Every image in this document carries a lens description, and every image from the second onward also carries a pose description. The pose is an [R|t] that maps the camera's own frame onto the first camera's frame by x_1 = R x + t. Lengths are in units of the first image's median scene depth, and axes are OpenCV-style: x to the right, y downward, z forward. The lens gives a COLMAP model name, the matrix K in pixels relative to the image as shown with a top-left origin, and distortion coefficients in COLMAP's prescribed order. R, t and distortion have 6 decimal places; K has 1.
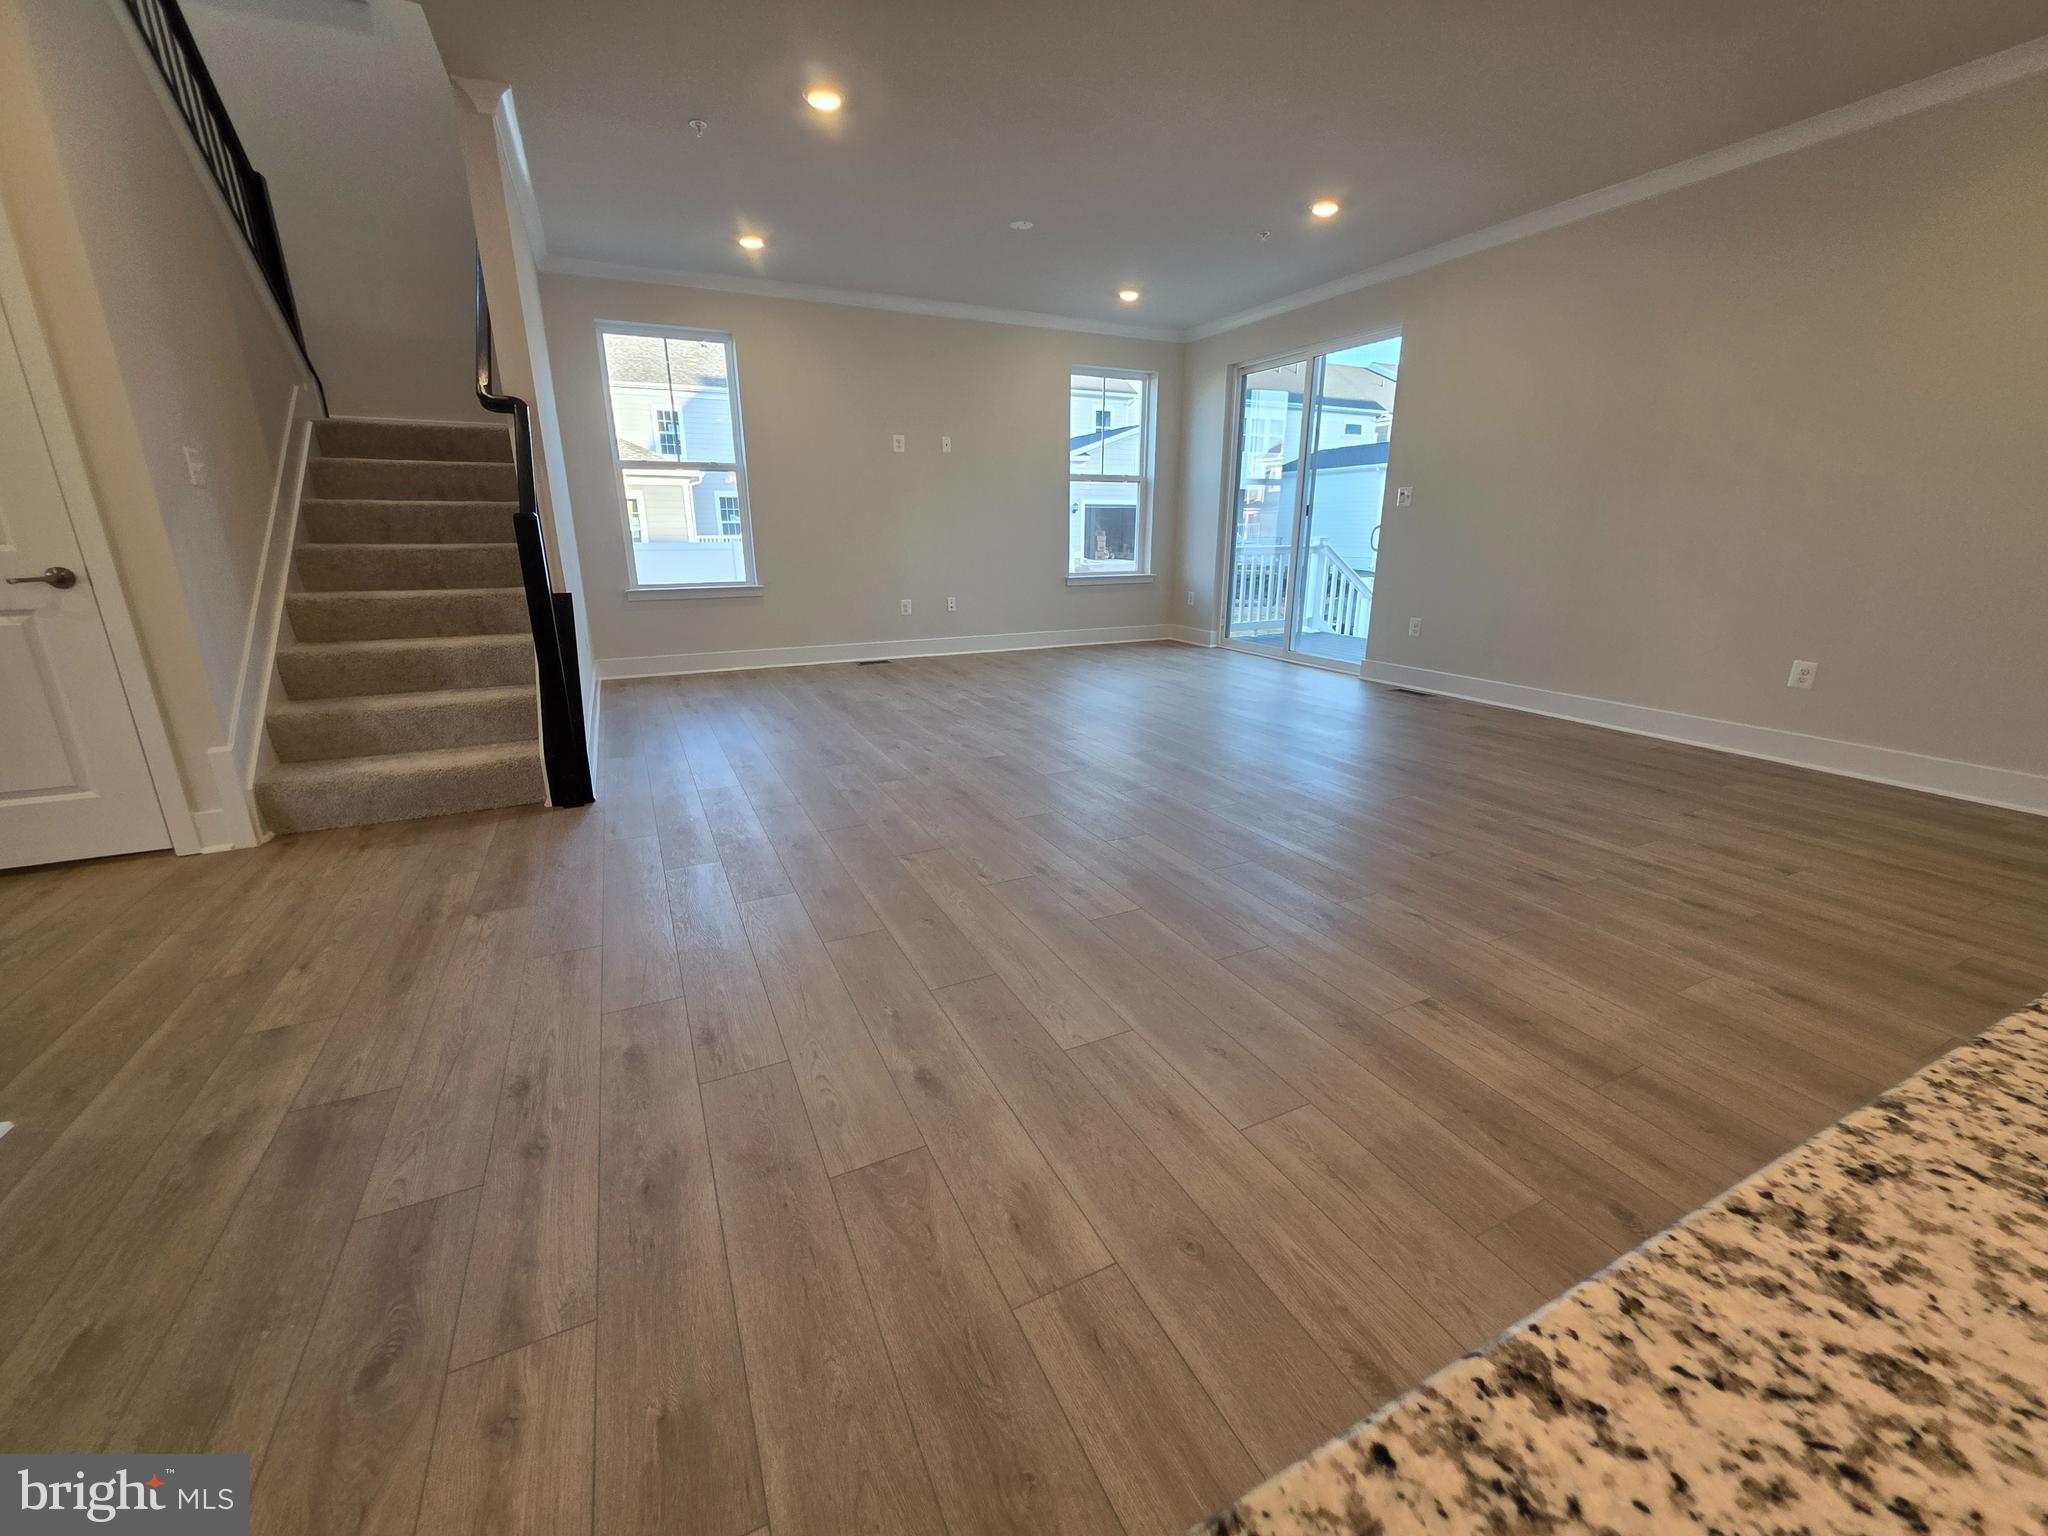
lens RADIAL K [[821.3, 0, 1027.2], [0, 821.3, 763.3], [0, 0, 1]] dist [0.003494, -0.000214]
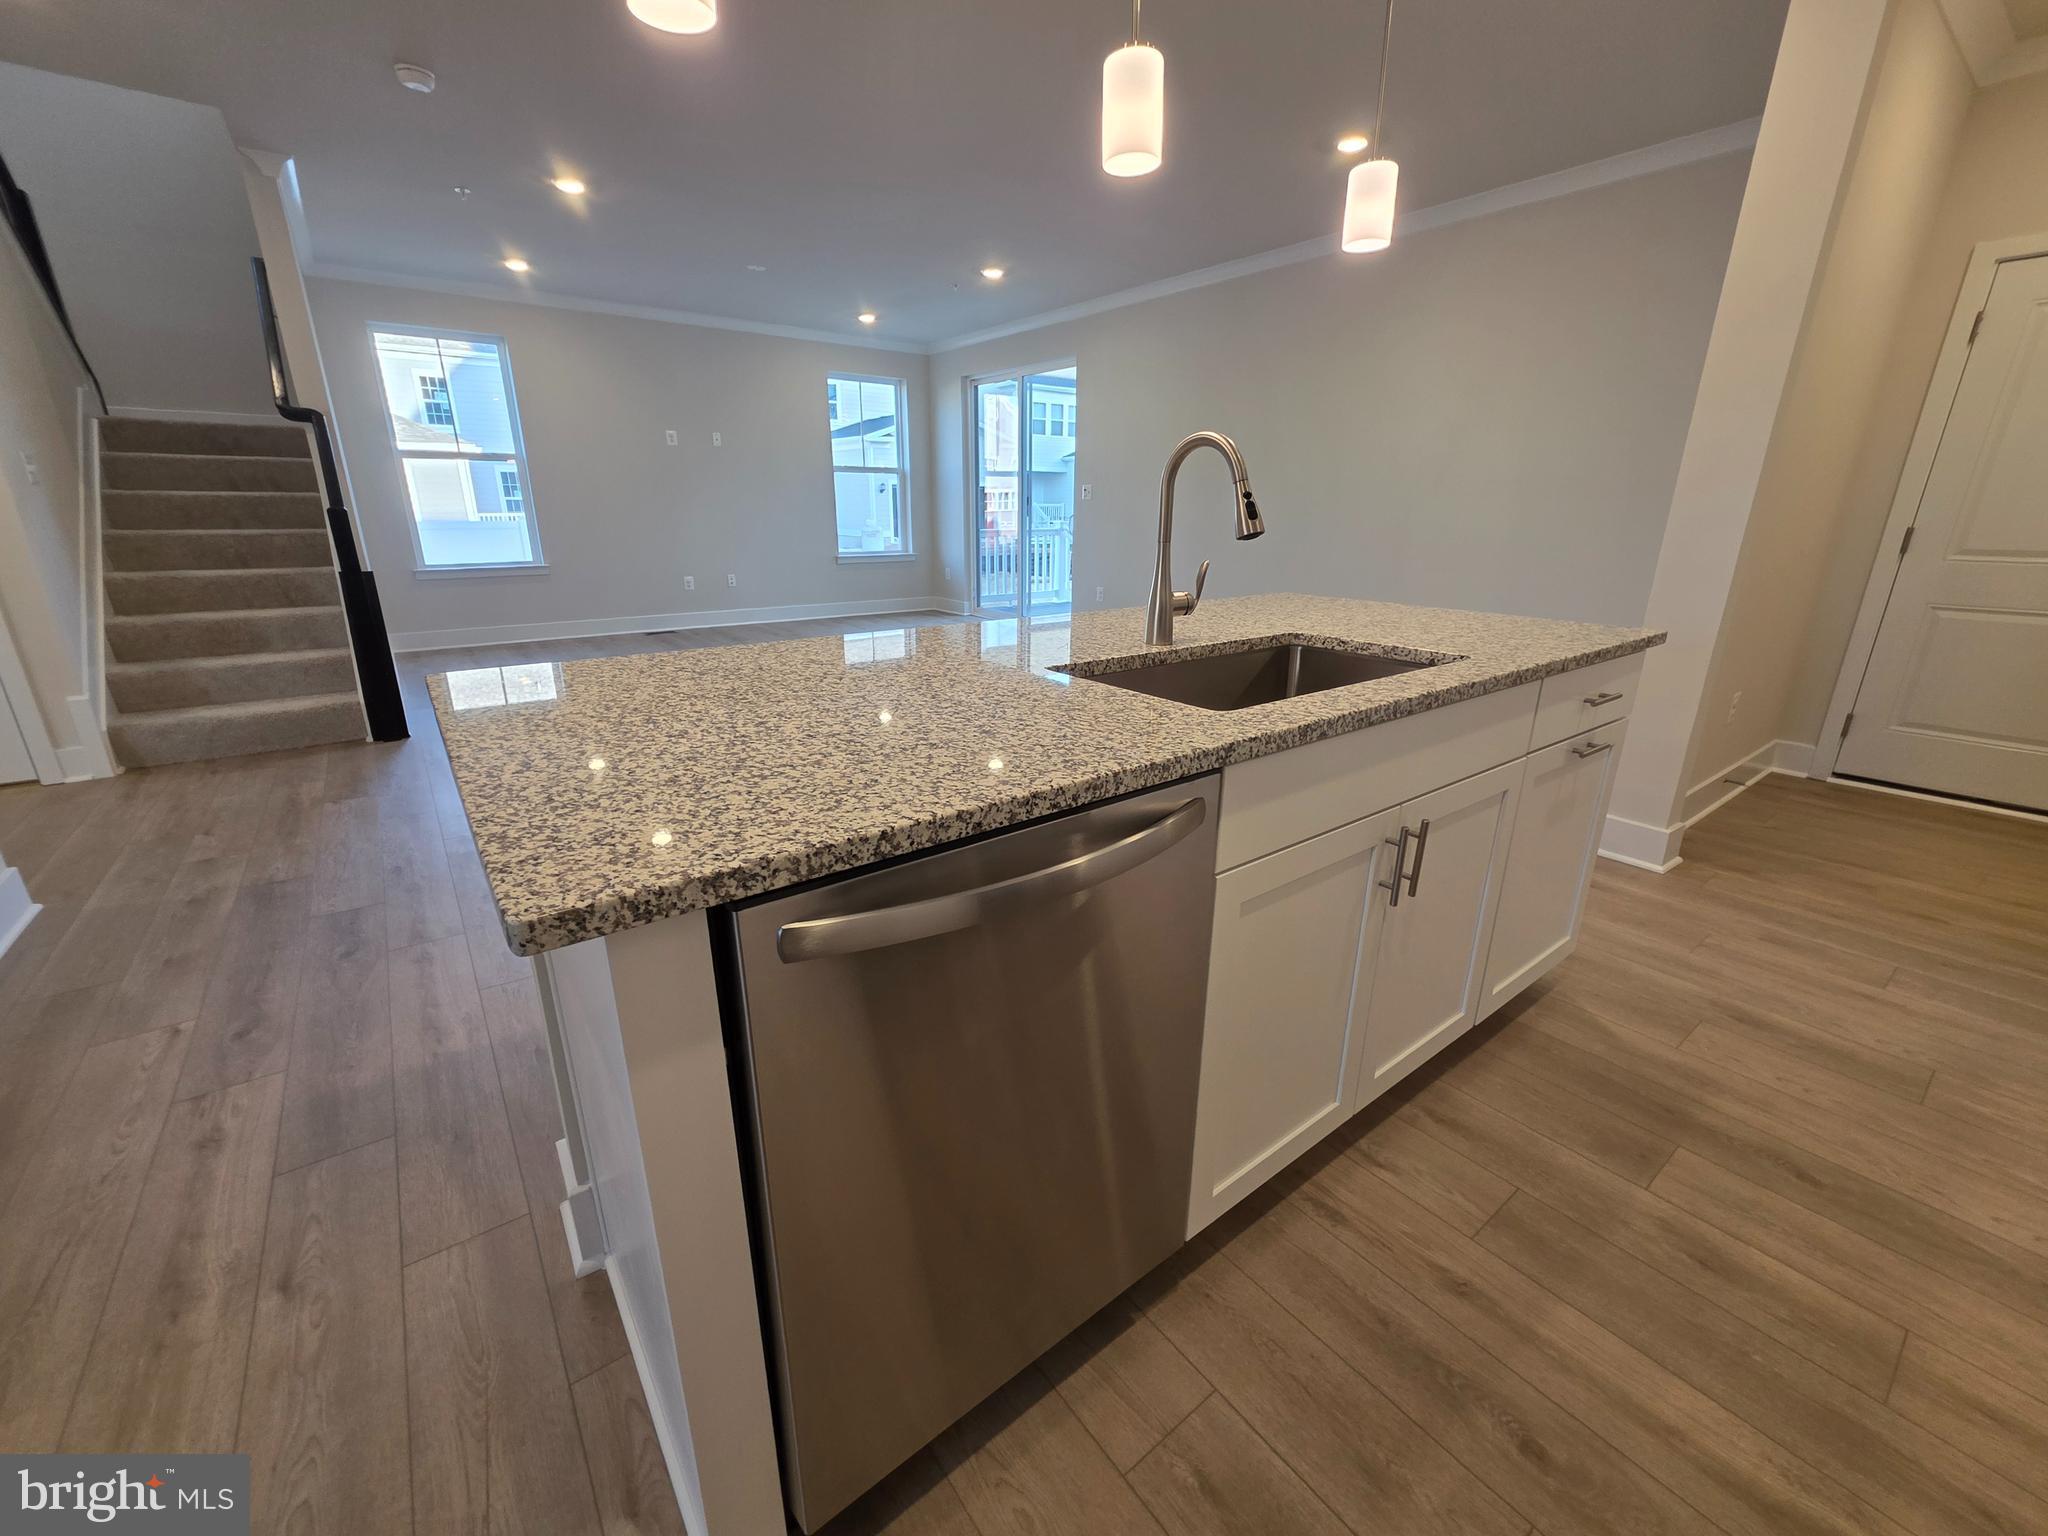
lens RADIAL K [[821.3, 0, 1018.9], [0, 821.3, 768.3], [0, 0, 1]] dist [0.003494, -0.000214]
pose [[0.981384, -0.052101, 0.184856, 0.149175], [0.046447, 0.998315, 0.034787, 0.090105], [-0.186356, -0.025553, 0.982150, -0.399598]]
